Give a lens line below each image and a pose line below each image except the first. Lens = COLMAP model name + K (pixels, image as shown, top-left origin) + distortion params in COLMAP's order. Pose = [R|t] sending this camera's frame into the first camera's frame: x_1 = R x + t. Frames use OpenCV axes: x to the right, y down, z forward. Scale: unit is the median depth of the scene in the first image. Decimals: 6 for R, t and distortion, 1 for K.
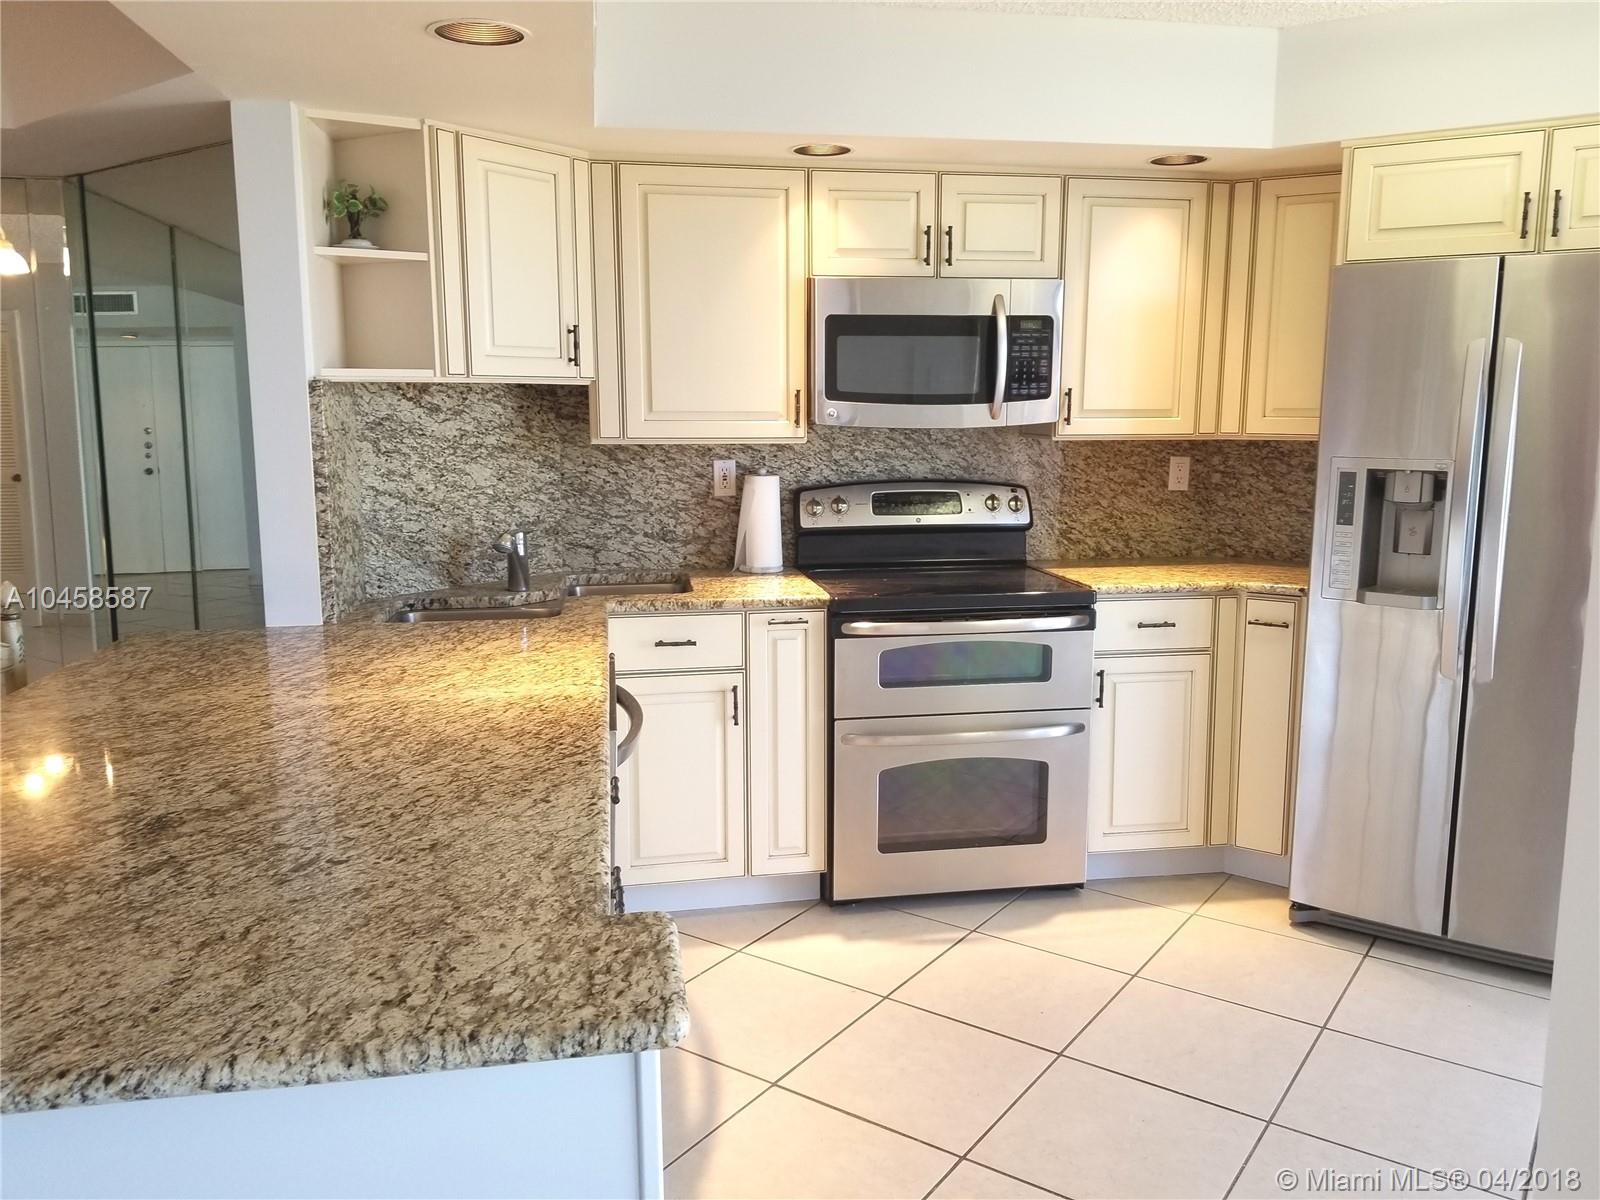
lens RADIAL K [[1263.8, 0, 799.0], [0, 1263.8, 604.2], [0, 0, 1]] dist [0.072098, -0.098031]
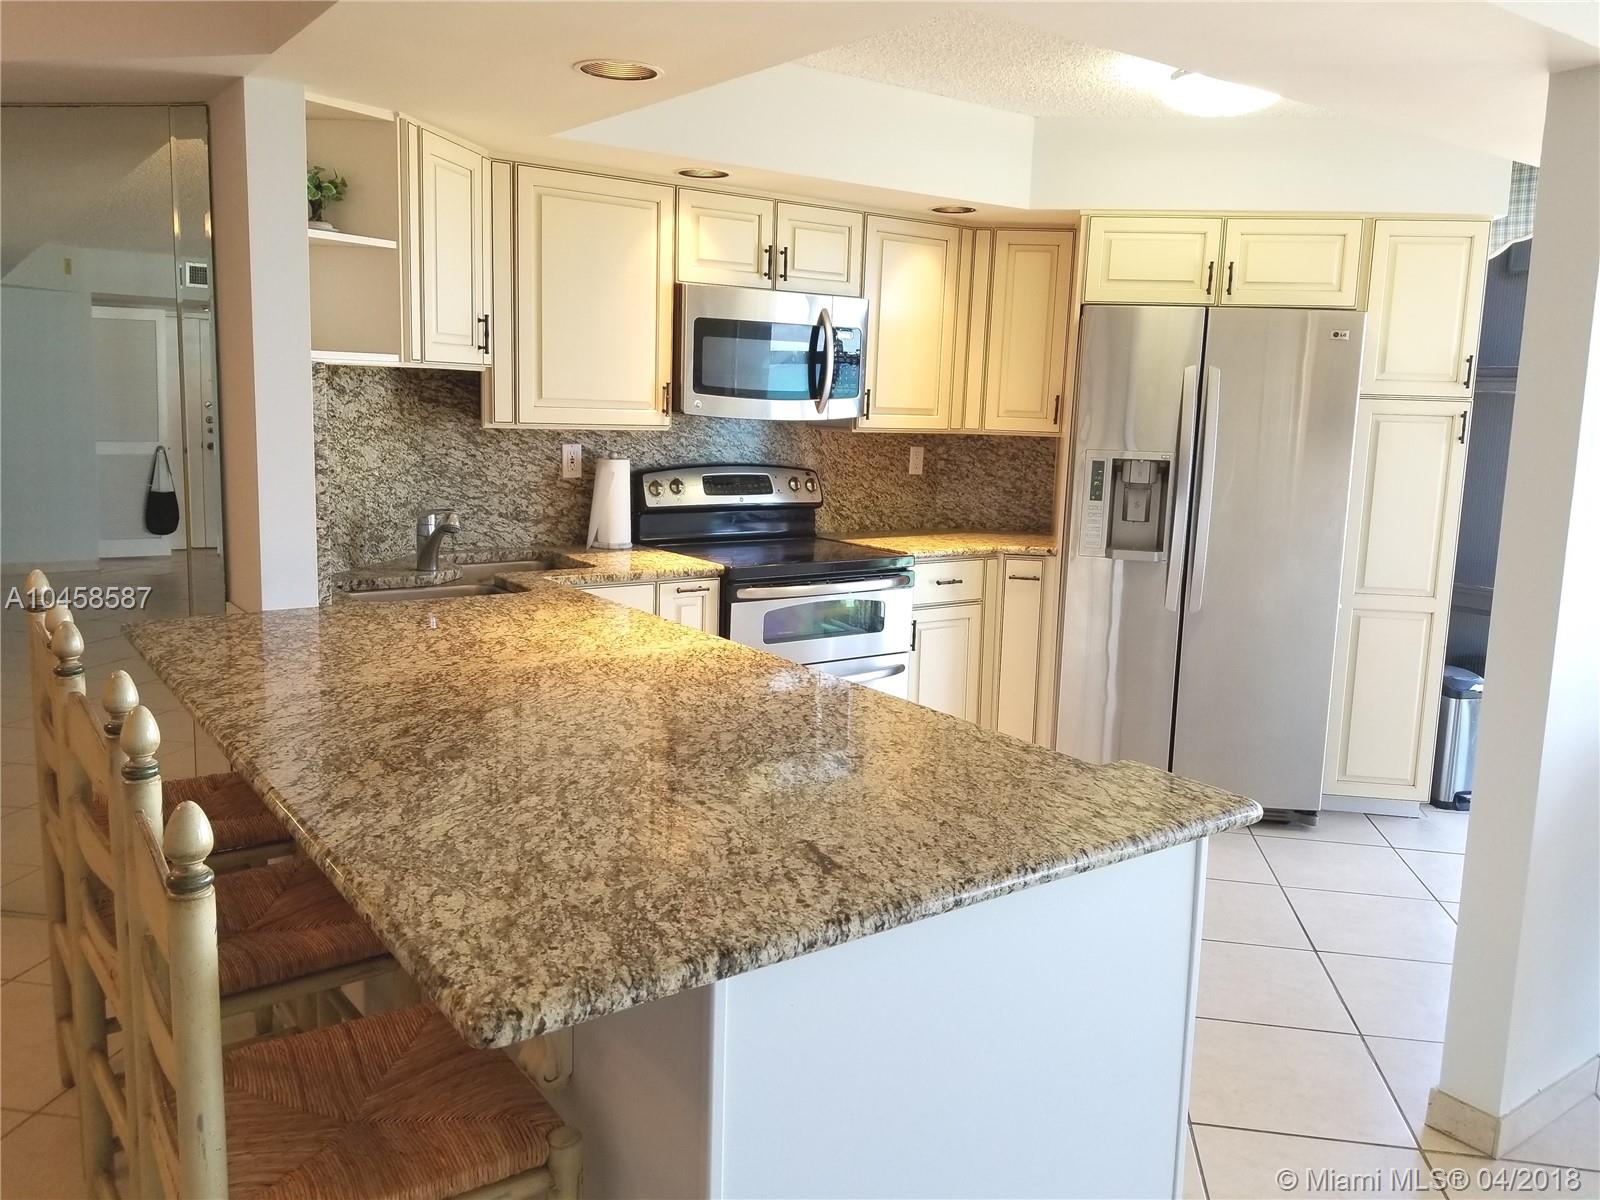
lens RADIAL K [[1263.8, 0, 804.4], [0, 1263.8, 597.7], [0, 0, 1]] dist [0.072098, -0.098031]
pose [[0.901164, -0.040432, 0.431588, -0.396722], [0.036929, 0.999182, 0.016498, 0.006051], [-0.431901, 0.001070, 0.901920, -0.060938]]
